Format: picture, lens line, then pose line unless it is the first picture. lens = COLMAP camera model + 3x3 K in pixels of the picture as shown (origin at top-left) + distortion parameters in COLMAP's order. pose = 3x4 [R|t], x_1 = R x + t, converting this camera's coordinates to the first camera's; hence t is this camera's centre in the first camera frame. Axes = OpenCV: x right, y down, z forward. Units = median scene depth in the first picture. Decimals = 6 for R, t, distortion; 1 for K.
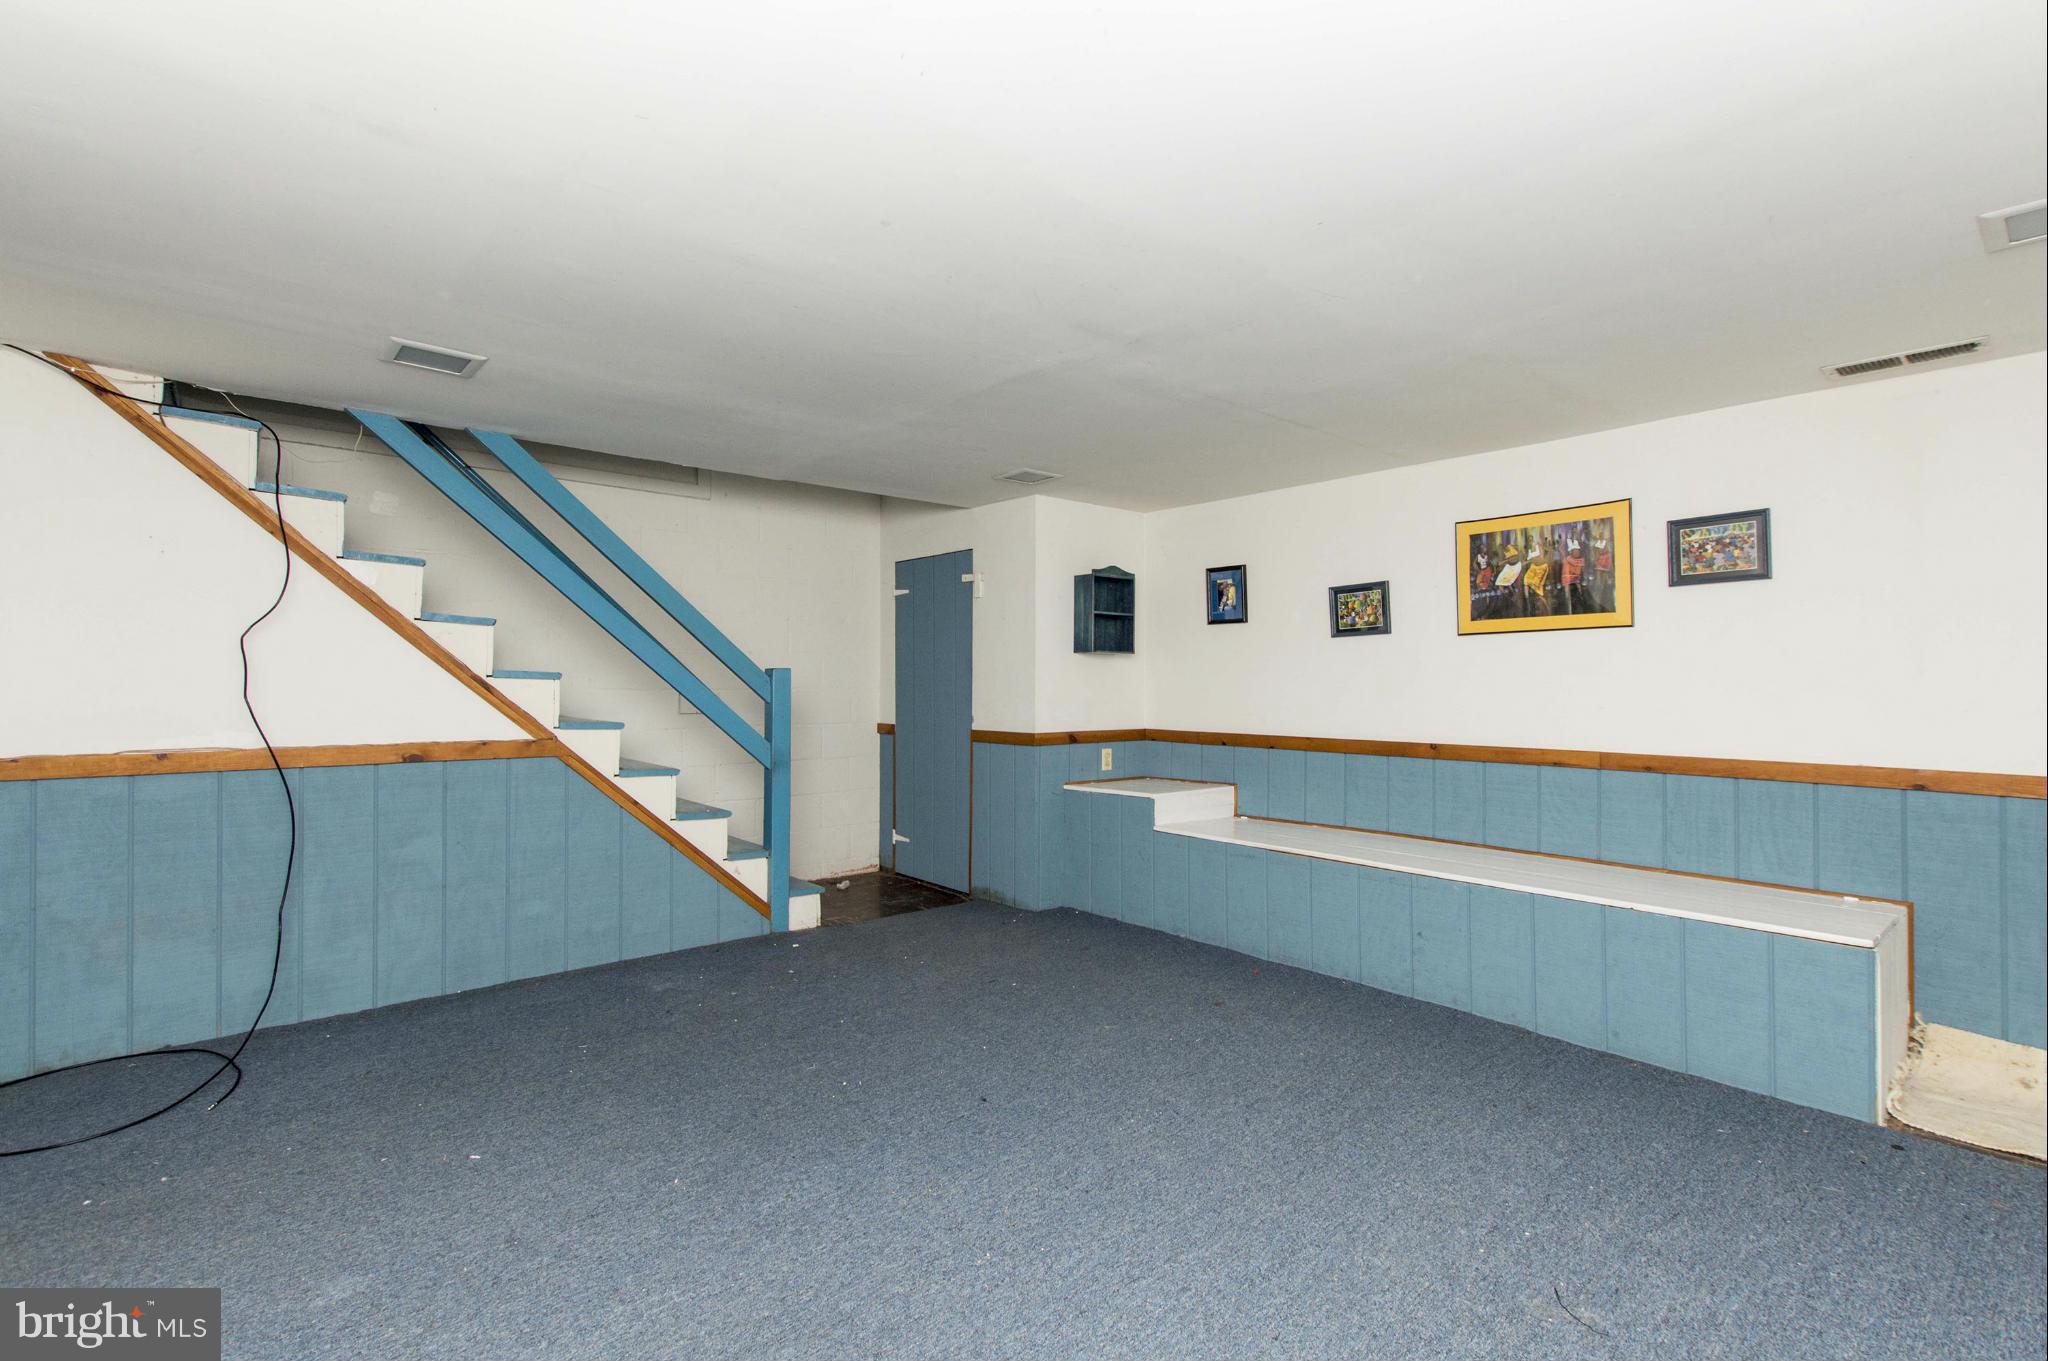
lens RADIAL K [[932.5, 0, 1022.9], [0, 932.5, 676.7], [0, 0, 1]] dist [0.026914, -0.003661]
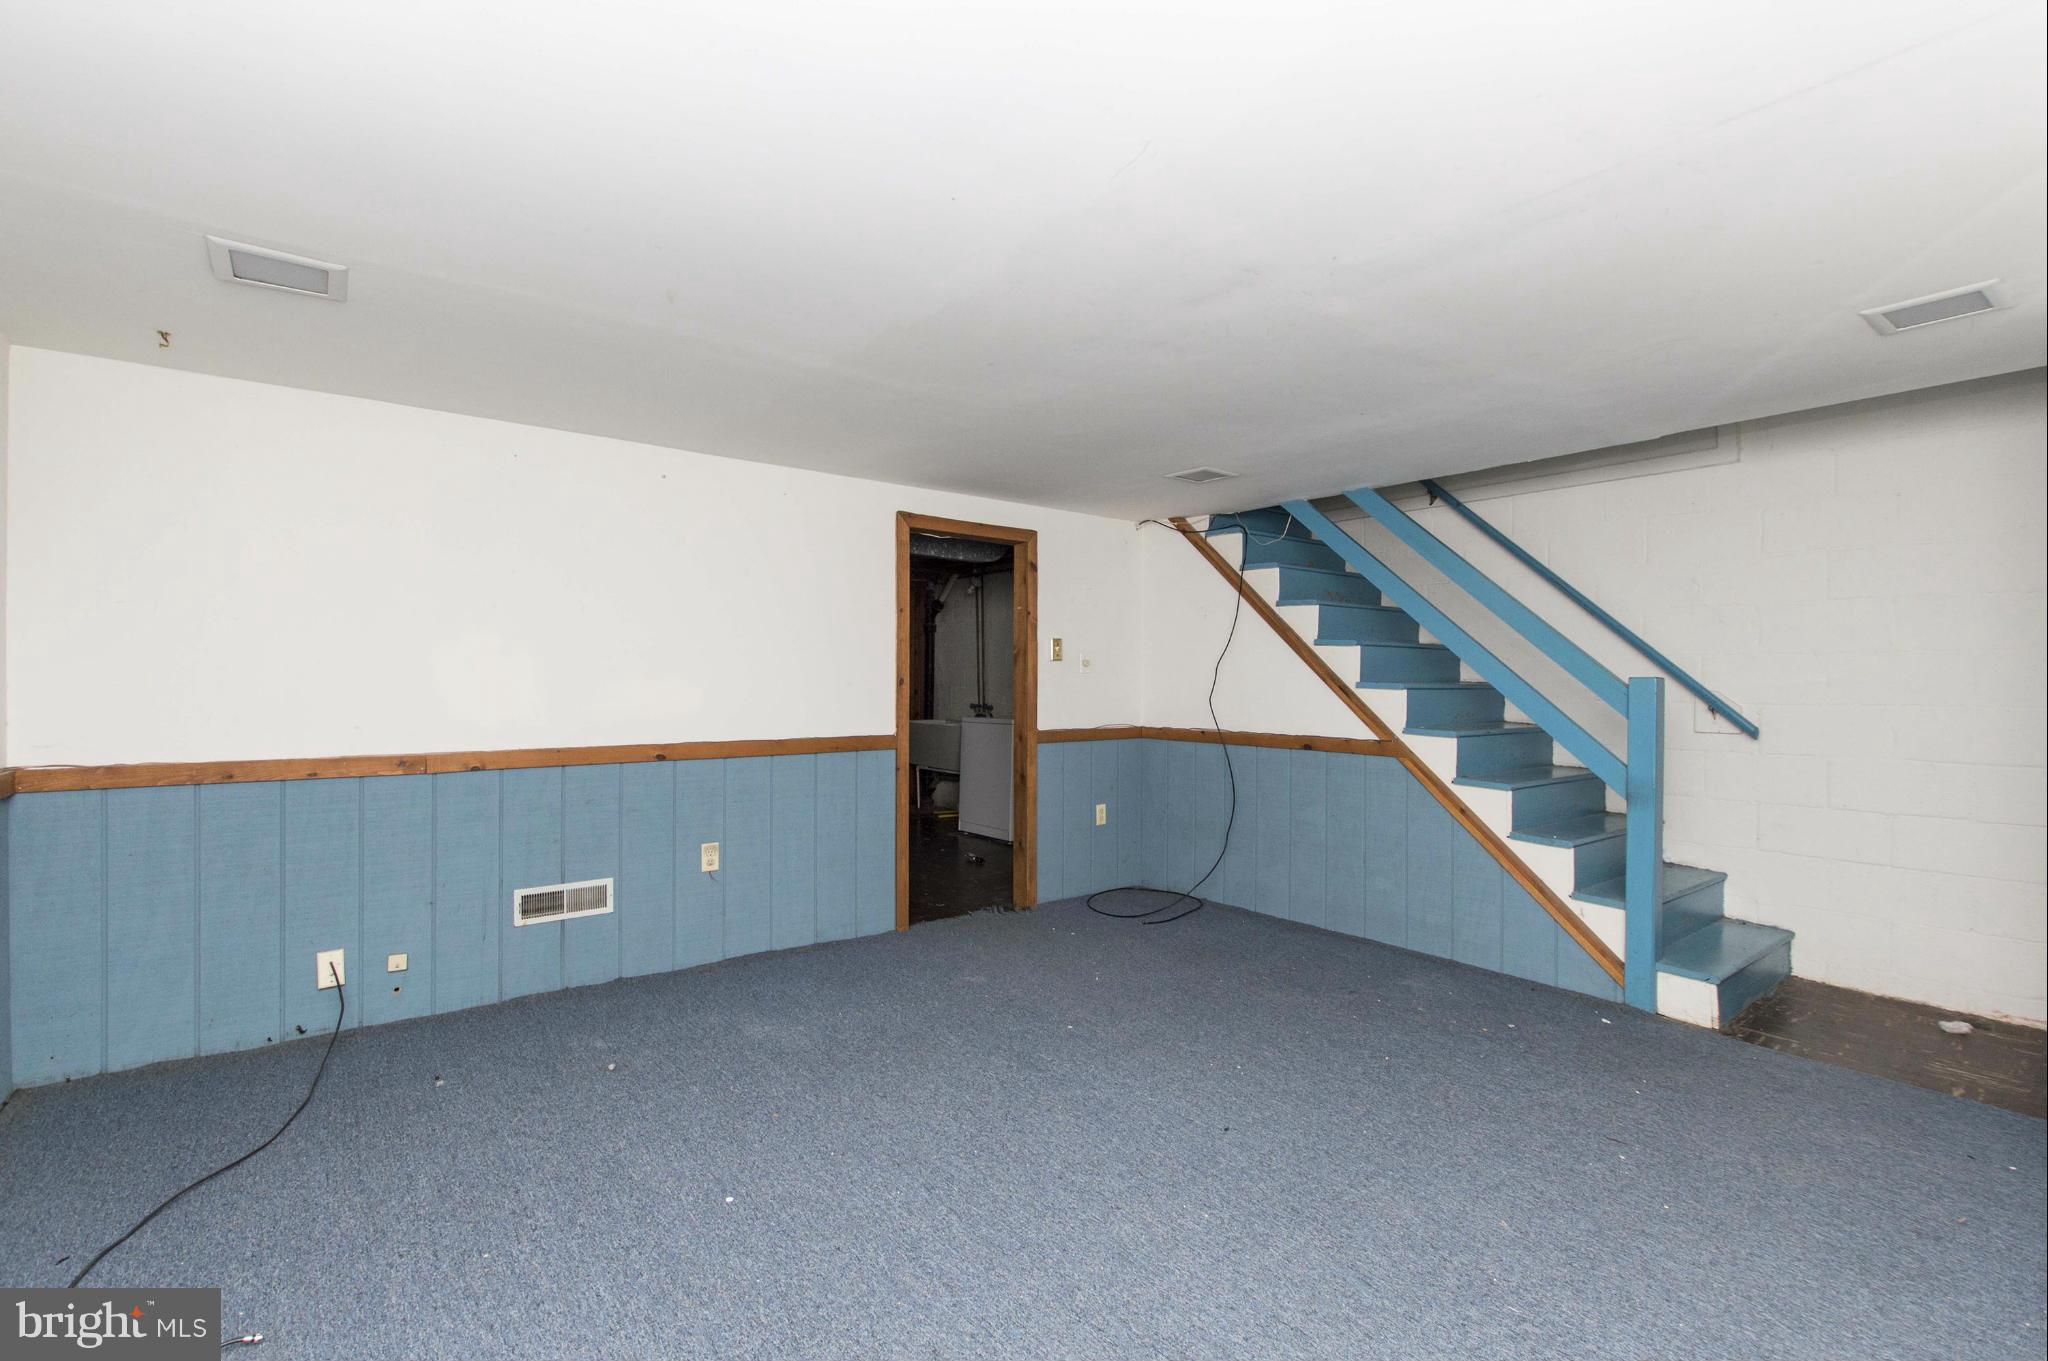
lens RADIAL K [[932.5, 0, 1020.7], [0, 932.5, 680.6], [0, 0, 1]] dist [0.026914, -0.003661]
pose [[-0.047416, -0.005378, -0.998861, 0.673784], [-0.003114, 0.999981, -0.005237, -0.000109], [0.998870, 0.002862, -0.047432, 0.604733]]
